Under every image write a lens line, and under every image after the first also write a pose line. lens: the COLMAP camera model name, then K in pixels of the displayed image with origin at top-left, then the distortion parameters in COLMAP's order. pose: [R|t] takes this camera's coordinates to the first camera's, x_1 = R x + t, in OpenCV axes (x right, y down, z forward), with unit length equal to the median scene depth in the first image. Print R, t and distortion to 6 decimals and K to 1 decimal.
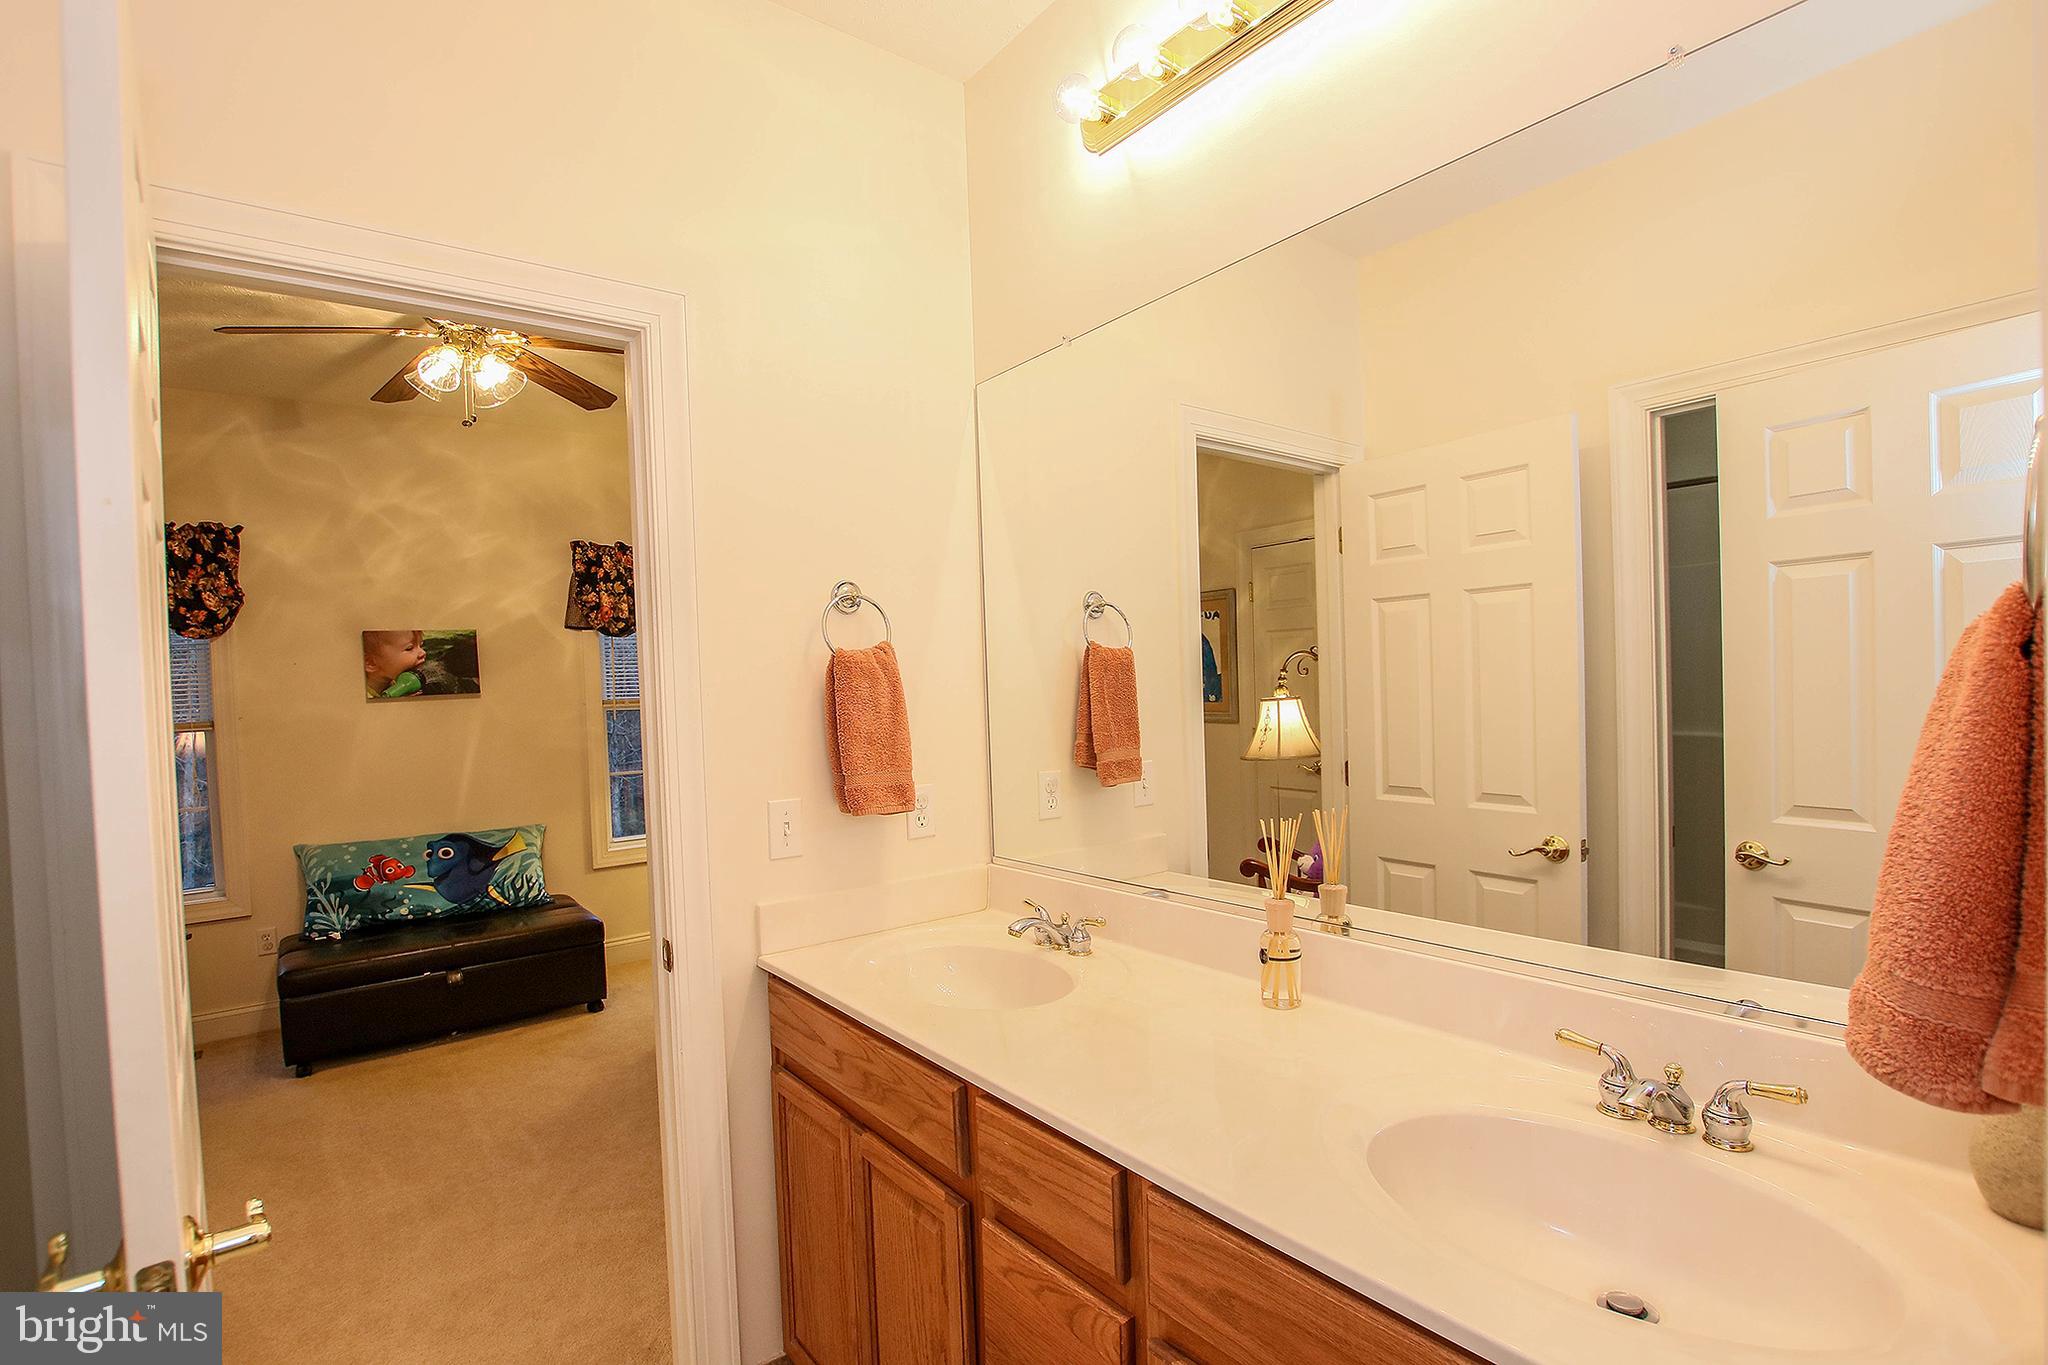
lens RADIAL K [[972.2, 0, 998.5], [0, 972.2, 707.2], [0, 0, 1]] dist [-0.016413, 0.000316]
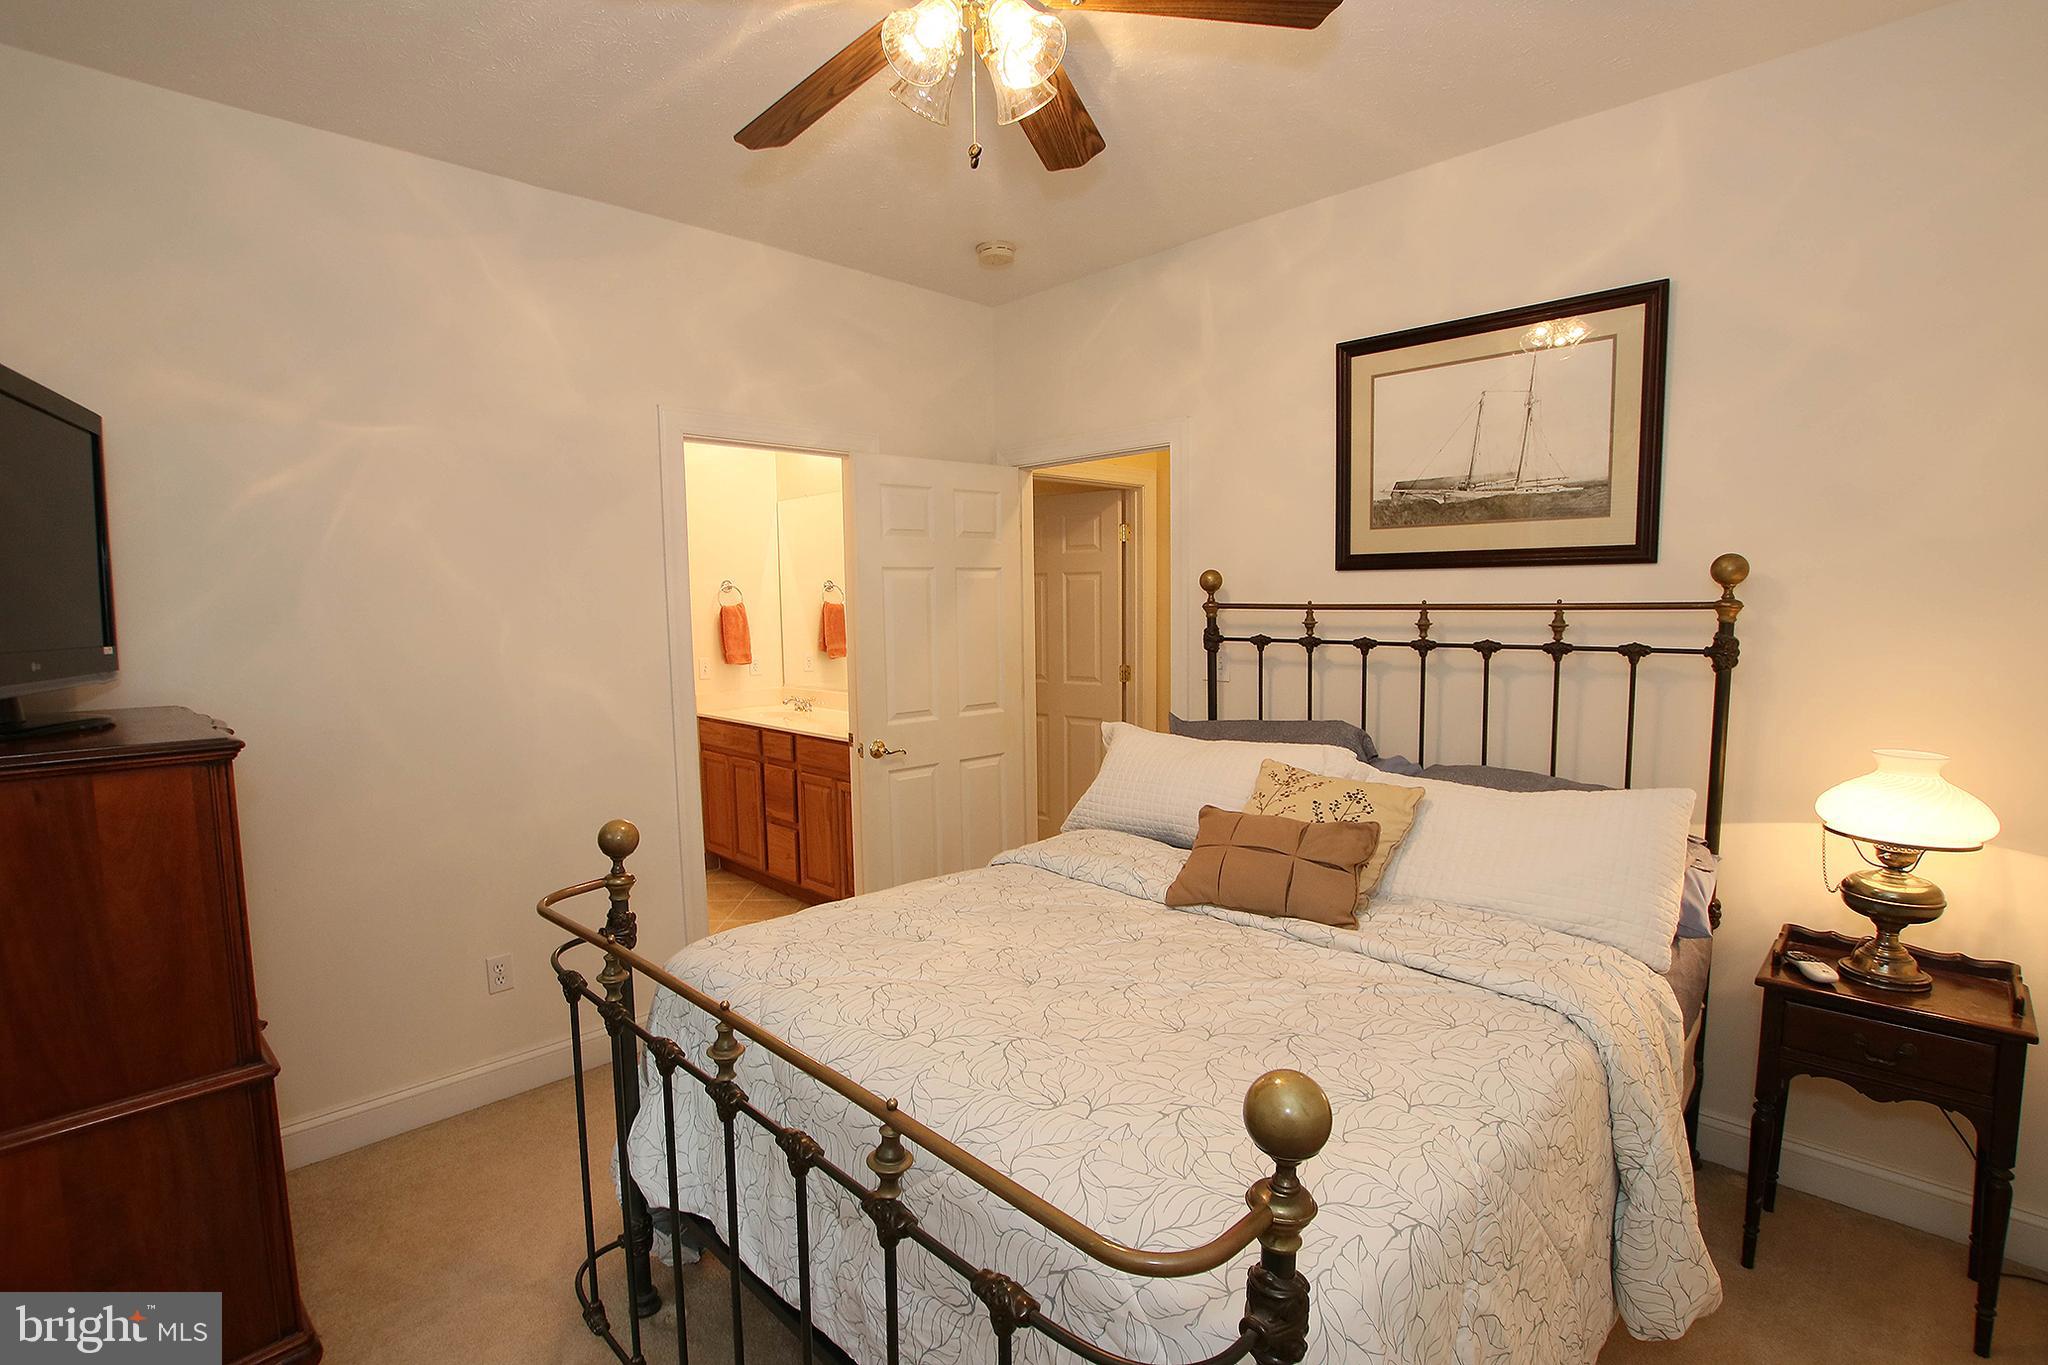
lens RADIAL K [[972.2, 0, 1028.6], [0, 972.2, 689.8], [0, 0, 1]] dist [-0.016413, 0.000316]
pose [[0.988239, 0.008907, 0.152655, 0.281432], [-0.020183, 0.997166, 0.072478, -0.038139], [-0.151577, -0.074707, 0.985618, -1.925472]]
